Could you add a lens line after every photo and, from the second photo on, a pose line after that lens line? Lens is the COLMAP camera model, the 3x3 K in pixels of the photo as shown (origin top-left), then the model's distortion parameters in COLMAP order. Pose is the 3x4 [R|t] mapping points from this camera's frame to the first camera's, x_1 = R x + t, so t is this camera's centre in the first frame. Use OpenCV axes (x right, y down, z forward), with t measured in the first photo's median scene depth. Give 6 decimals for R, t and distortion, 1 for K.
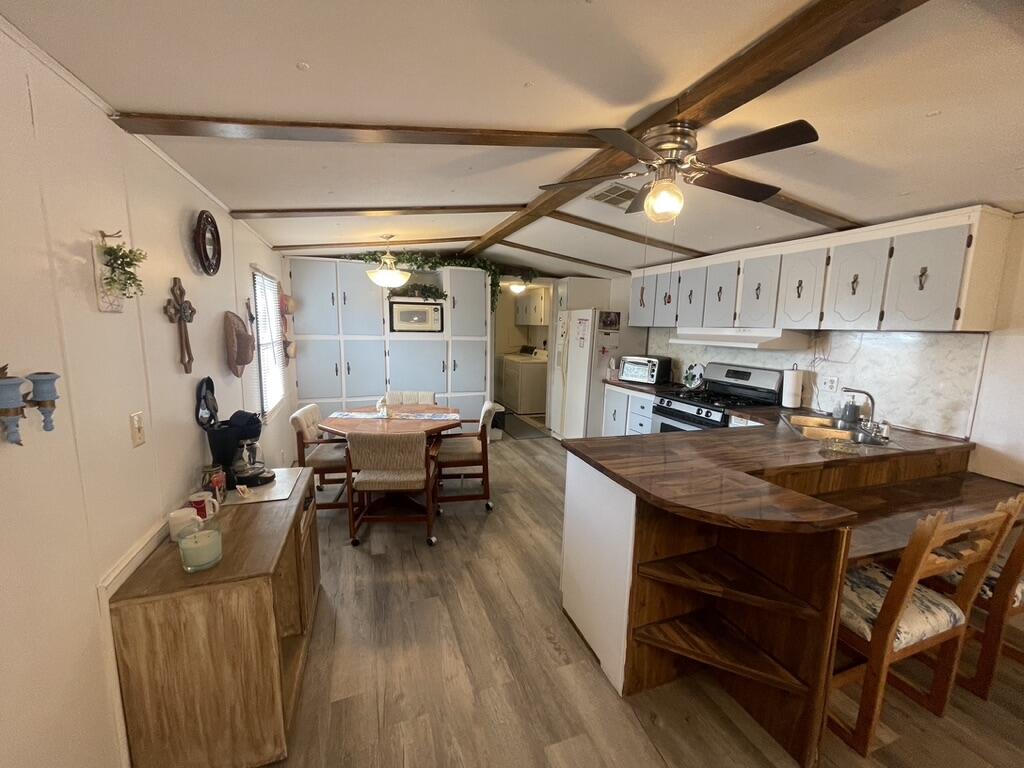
lens RADIAL K [[407.3, 0, 508.2], [0, 407.3, 388.1], [0, 0, 1]] dist [-0.000301, -0.000014]
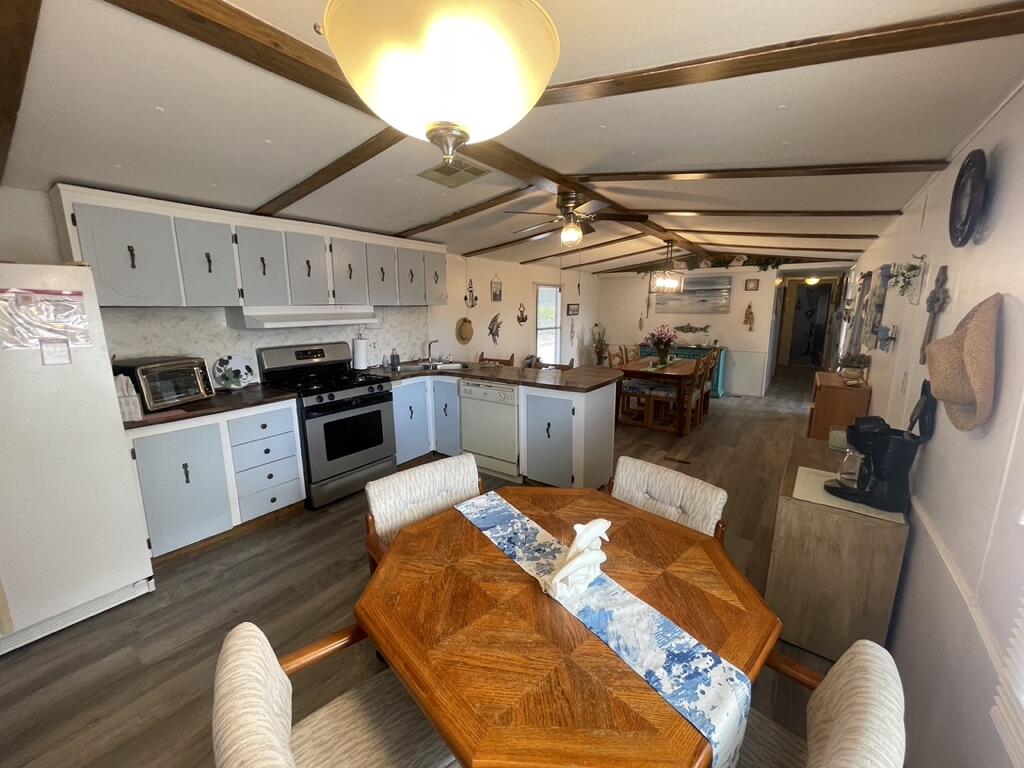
lens RADIAL K [[407.3, 0, 506.8], [0, 407.3, 378.5], [0, 0, 1]] dist [-0.000301, -0.000014]
pose [[-0.556829, -0.163209, 0.814435, -0.435083], [0.121128, 0.954069, 0.274007, -0.163200], [-0.821748, 0.251226, -0.511485, 0.975456]]
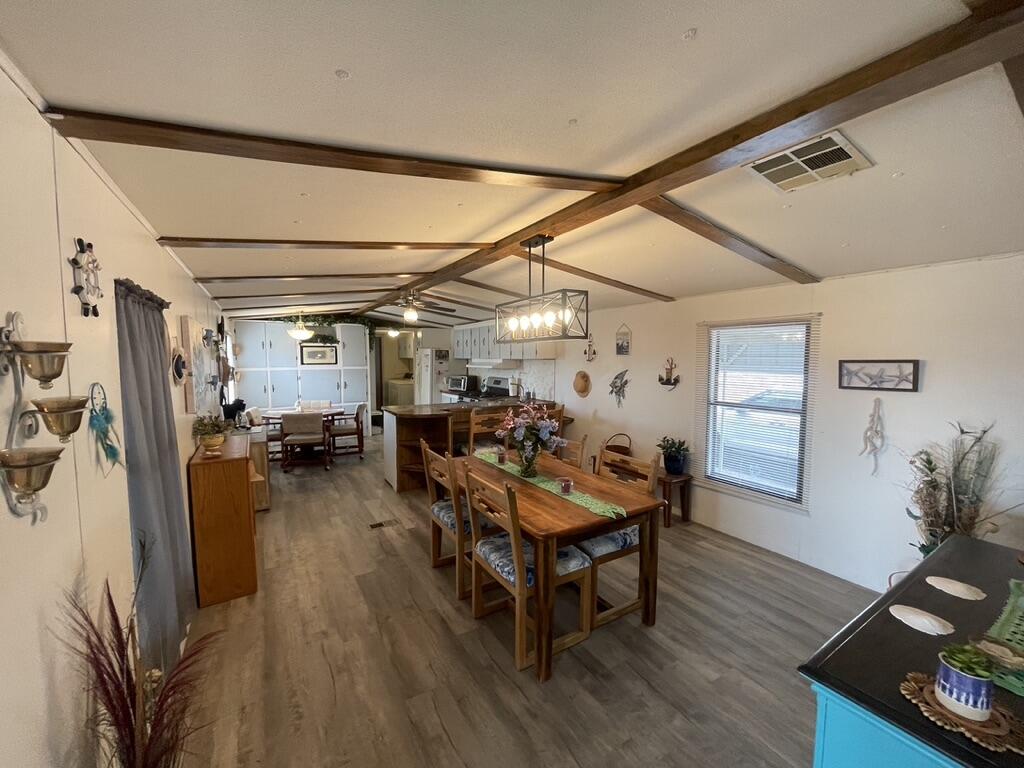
lens RADIAL K [[407.3, 0, 513.0], [0, 407.3, 387.0], [0, 0, 1]] dist [-0.000301, -0.000014]
pose [[0.977324, -0.034551, 0.208913, 0.201045], [0.050091, 0.996319, -0.069559, 0.110269], [-0.205741, 0.078447, 0.975457, -0.784097]]
